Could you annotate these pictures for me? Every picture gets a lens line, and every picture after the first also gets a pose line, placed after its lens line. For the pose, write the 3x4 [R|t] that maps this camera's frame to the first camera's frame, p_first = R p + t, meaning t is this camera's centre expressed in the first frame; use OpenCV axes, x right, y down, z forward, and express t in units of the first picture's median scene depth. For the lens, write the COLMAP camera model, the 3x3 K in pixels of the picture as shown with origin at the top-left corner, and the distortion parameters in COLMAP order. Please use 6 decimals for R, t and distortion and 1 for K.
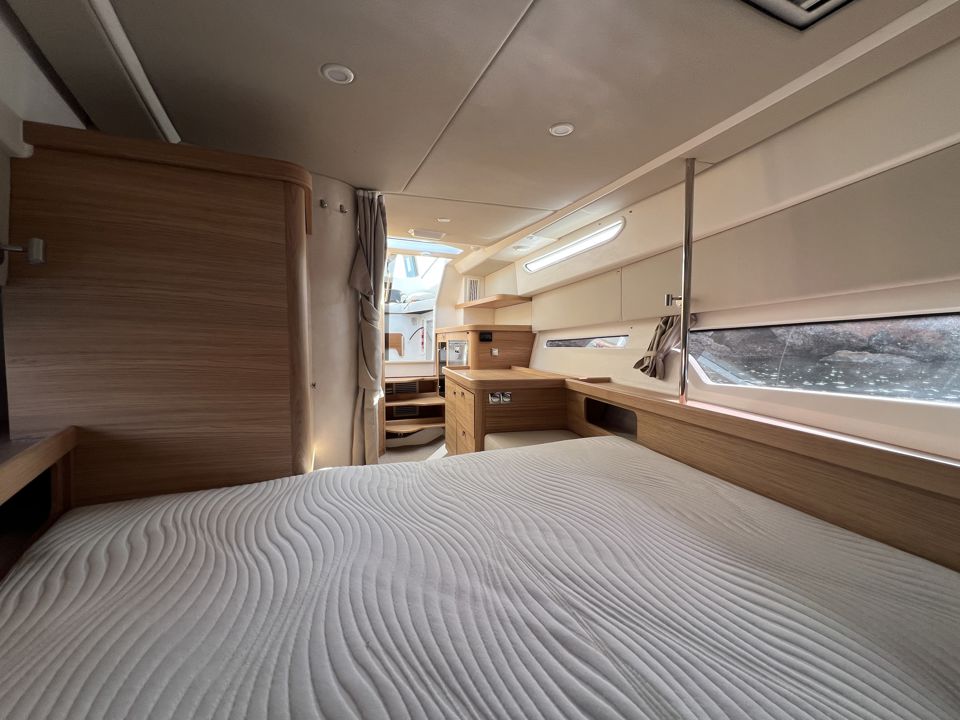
lens RADIAL K [[386.5, 0, 479.0], [0, 386.5, 359.0], [0, 0, 1]] dist [-0.006340, -0.000872]
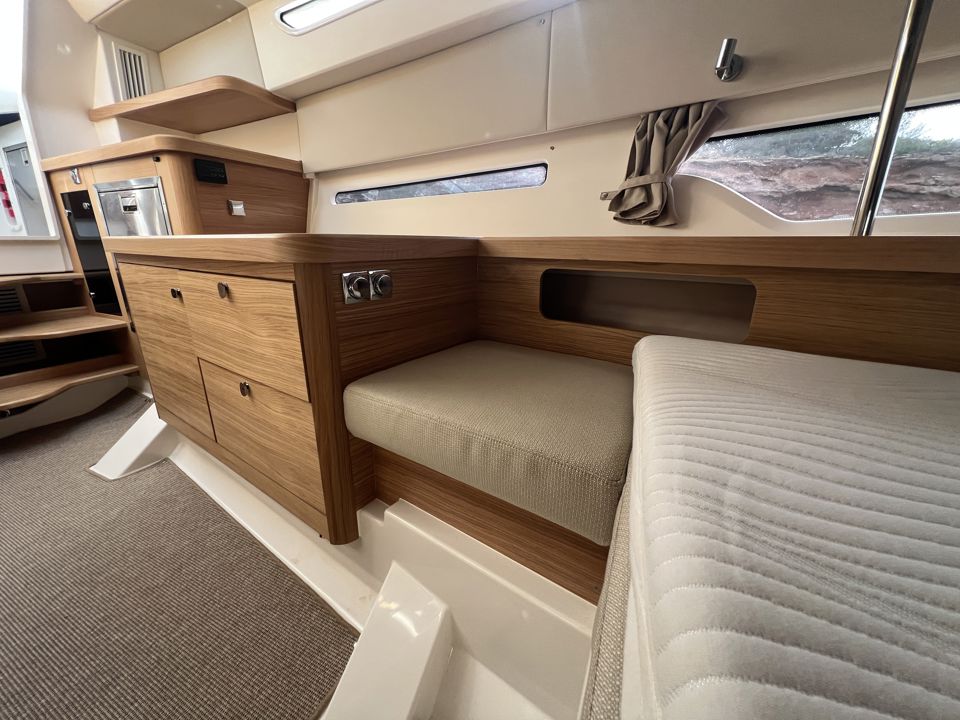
lens RADIAL K [[386.5, 0, 482.8], [0, 386.5, 357.5], [0, 0, 1]] dist [-0.006340, -0.000872]
pose [[0.743962, -0.197099, 0.638492, -0.075104], [0.027308, 0.963679, 0.265663, 0.043049], [-0.667663, -0.180207, 0.722323, 0.392686]]
